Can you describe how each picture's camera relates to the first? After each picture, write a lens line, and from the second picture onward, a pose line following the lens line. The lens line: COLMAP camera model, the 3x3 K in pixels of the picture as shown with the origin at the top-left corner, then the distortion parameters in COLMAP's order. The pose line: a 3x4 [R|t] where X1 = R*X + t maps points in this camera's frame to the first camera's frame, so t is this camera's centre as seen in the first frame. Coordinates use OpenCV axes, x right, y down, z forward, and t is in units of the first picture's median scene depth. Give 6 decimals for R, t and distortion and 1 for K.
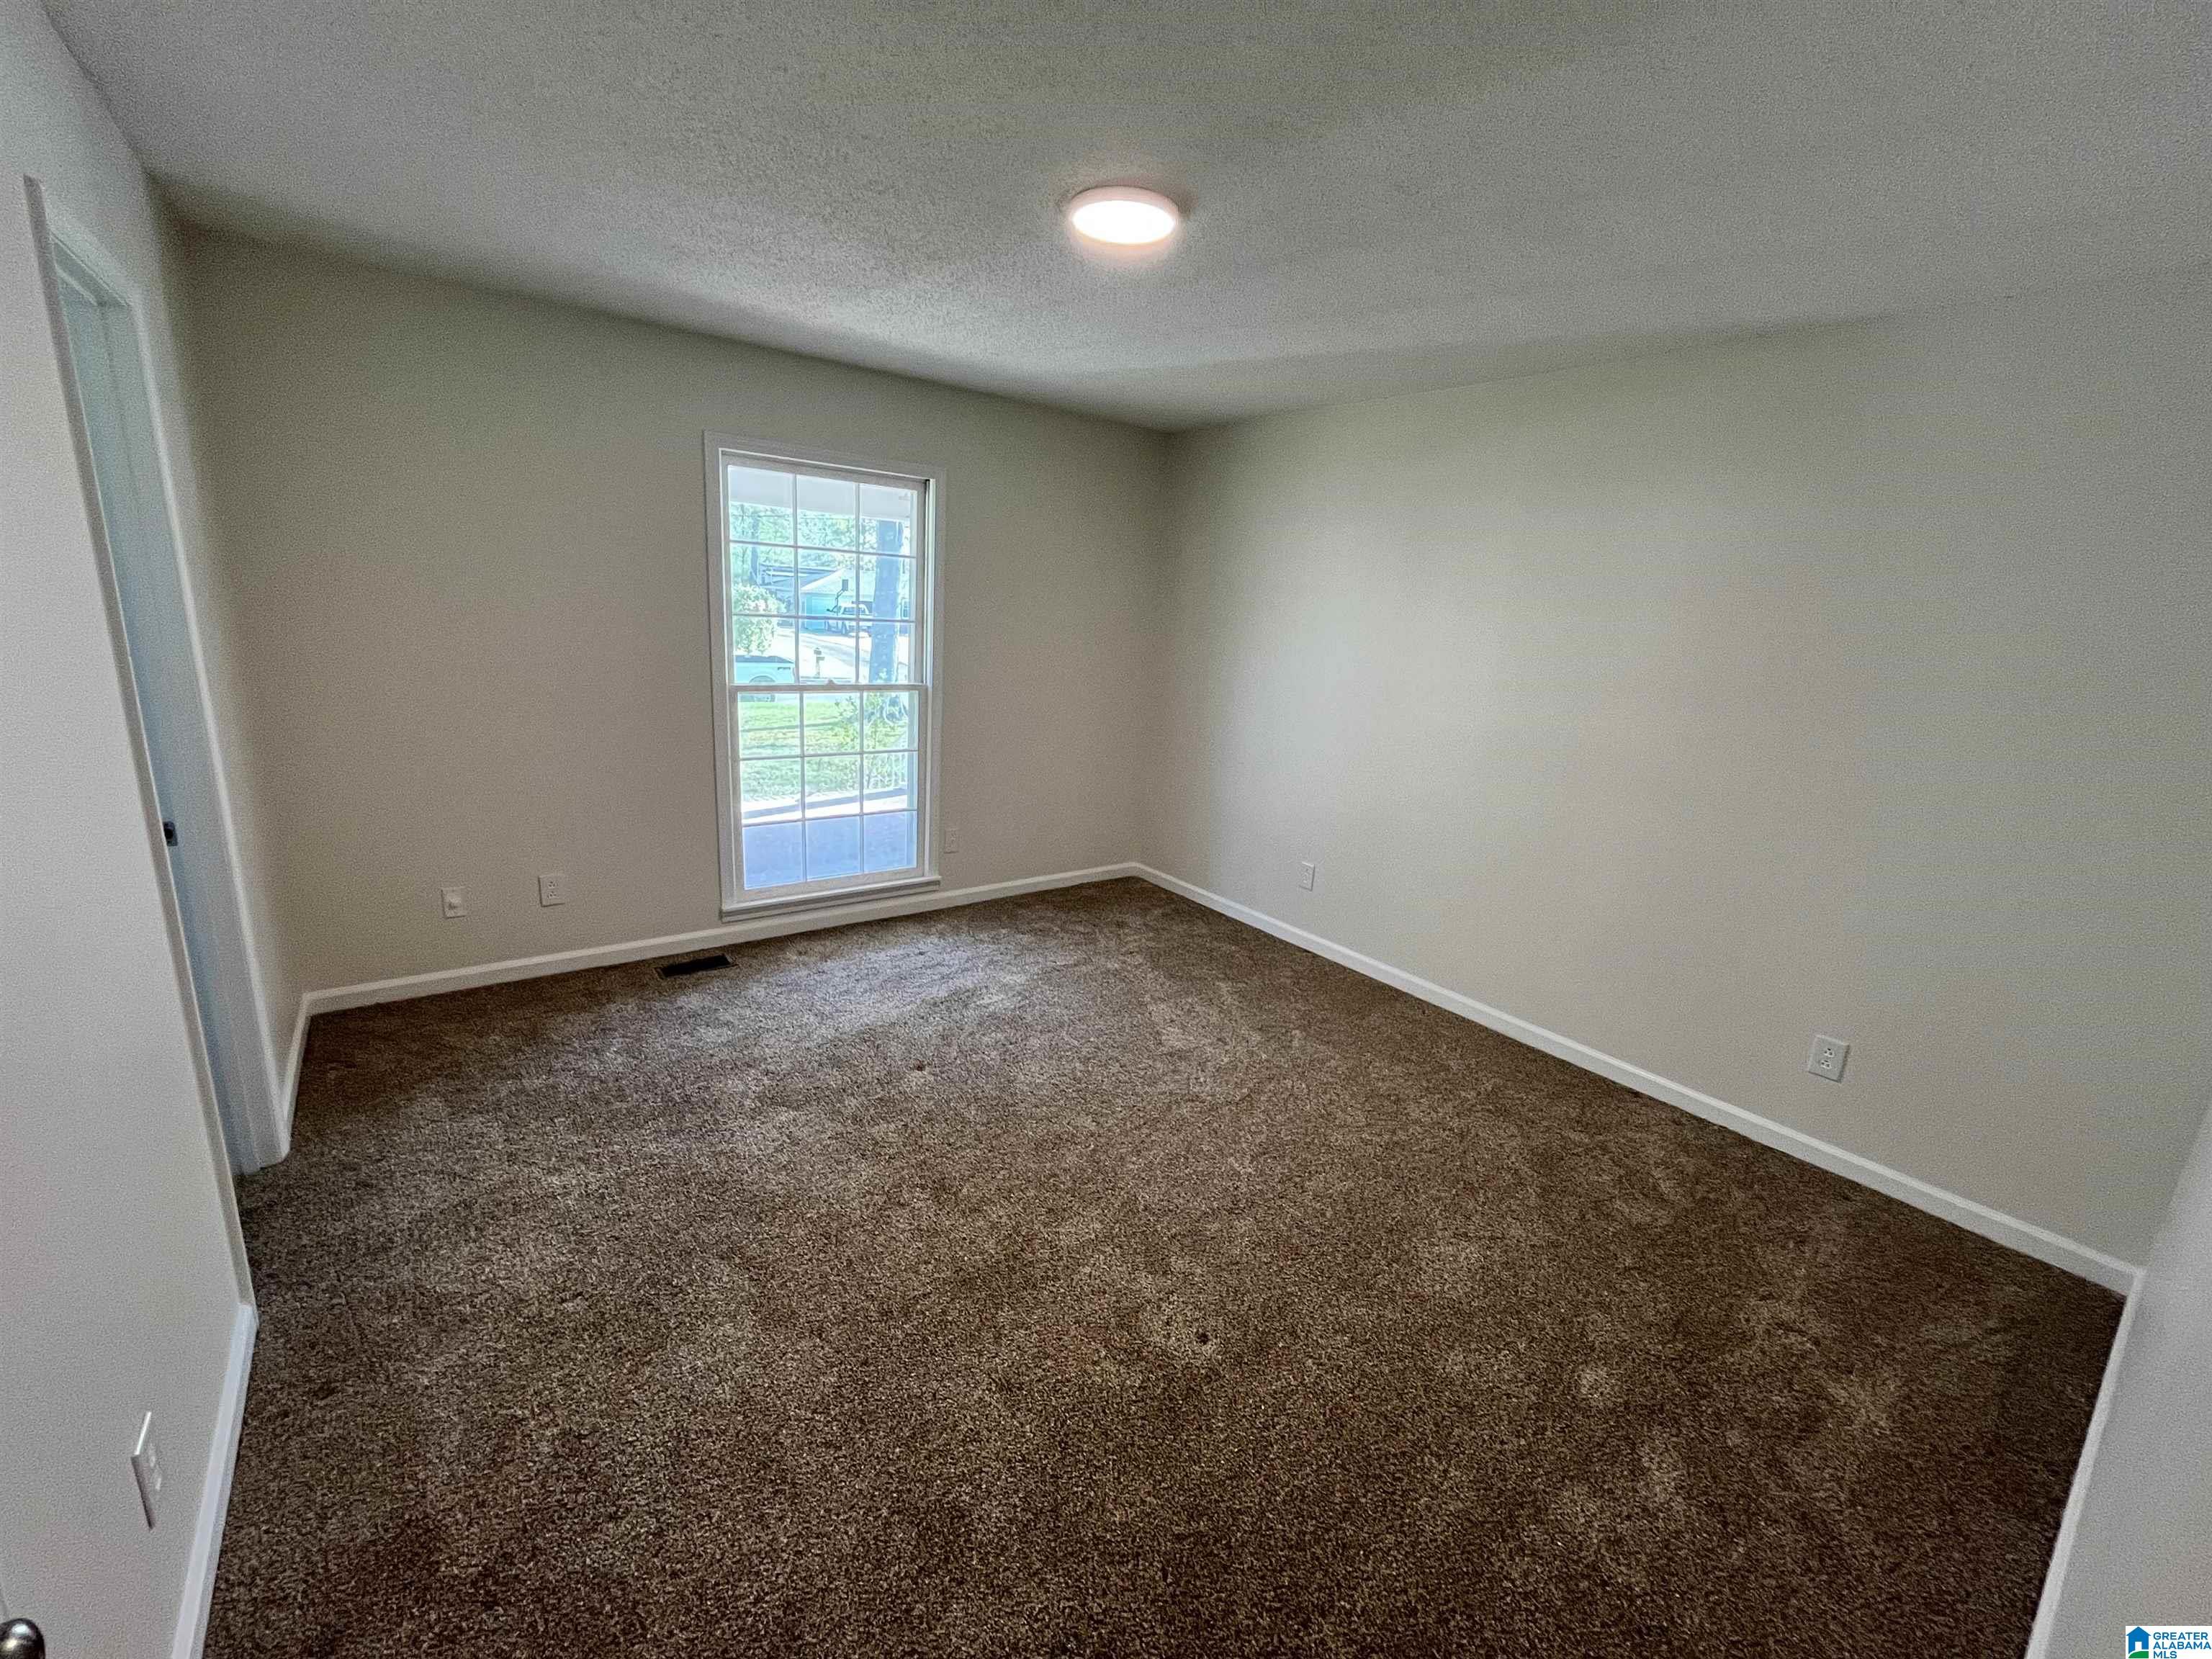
lens RADIAL K [[889.1, 0, 1107.8], [0, 889.1, 834.2], [0, 0, 1]] dist [0.000695, -0.000245]
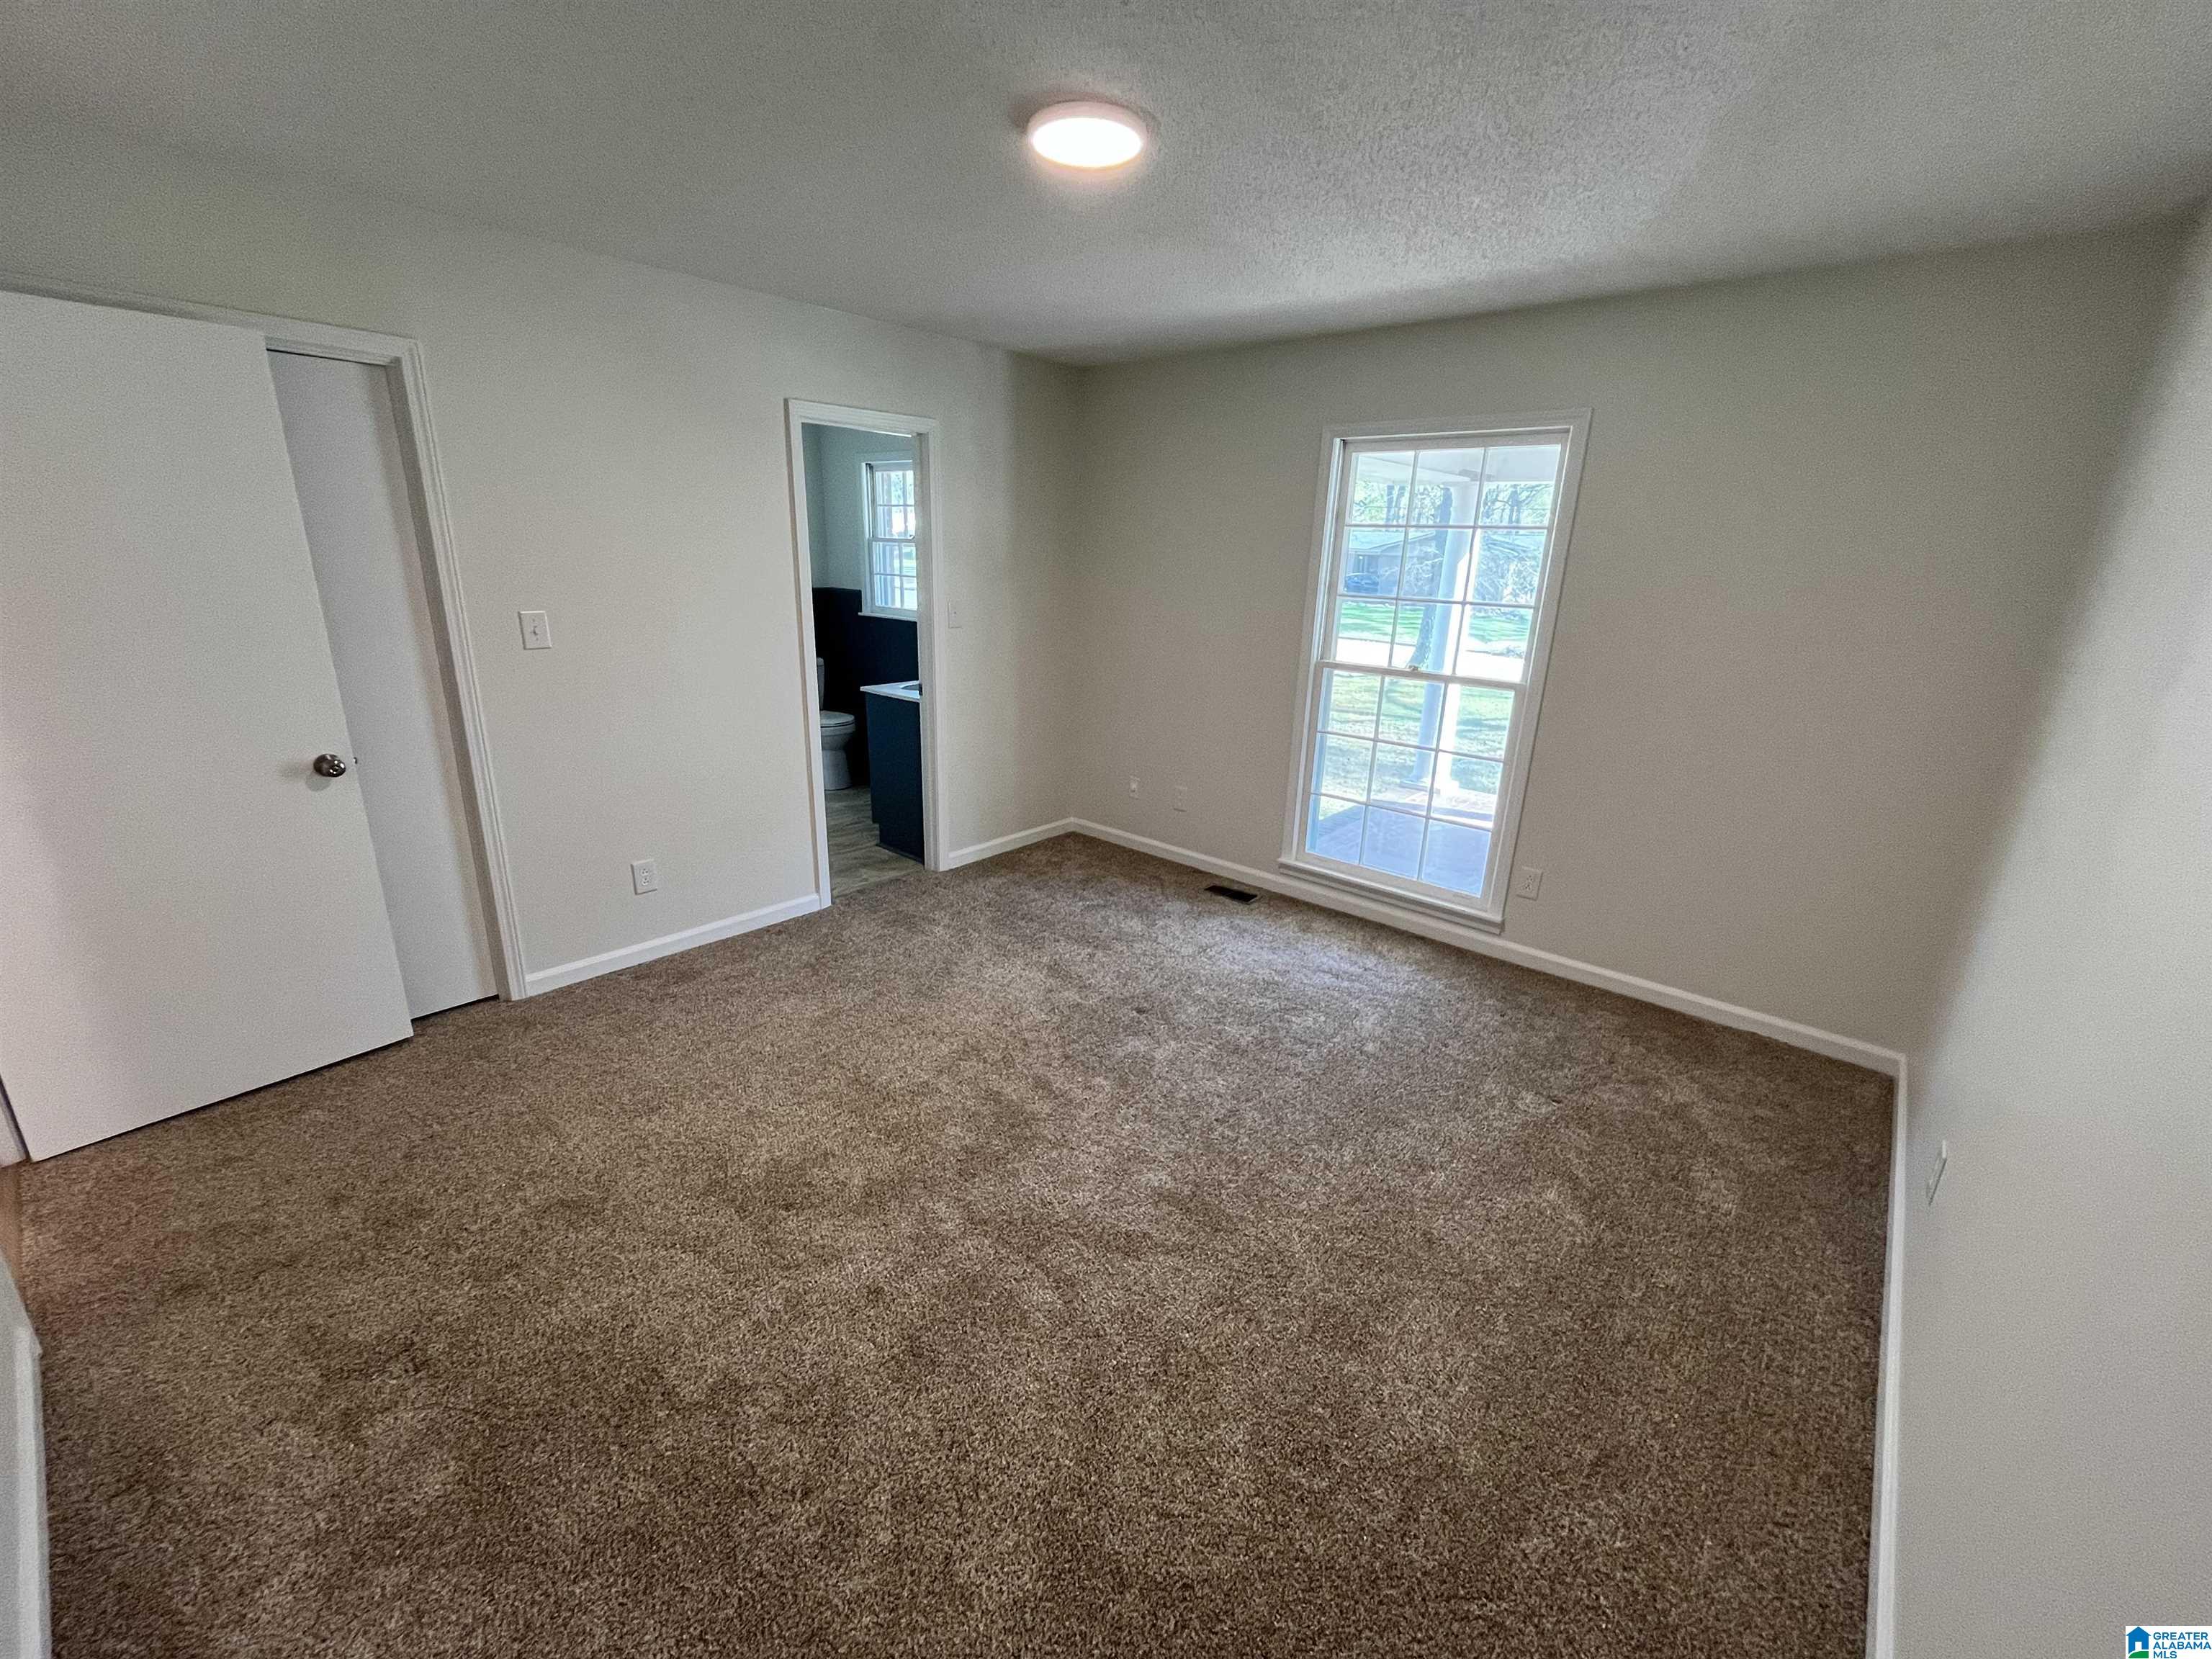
lens RADIAL K [[905.8, 0, 1103.6], [0, 905.8, 822.9], [0, 0, 1]] dist [-0.000290, -0.000097]
pose [[0.218336, 0.230166, -0.948342, 0.604515], [-0.269090, 0.948313, 0.168206, -0.094523], [0.938041, 0.218463, 0.268986, 0.503772]]
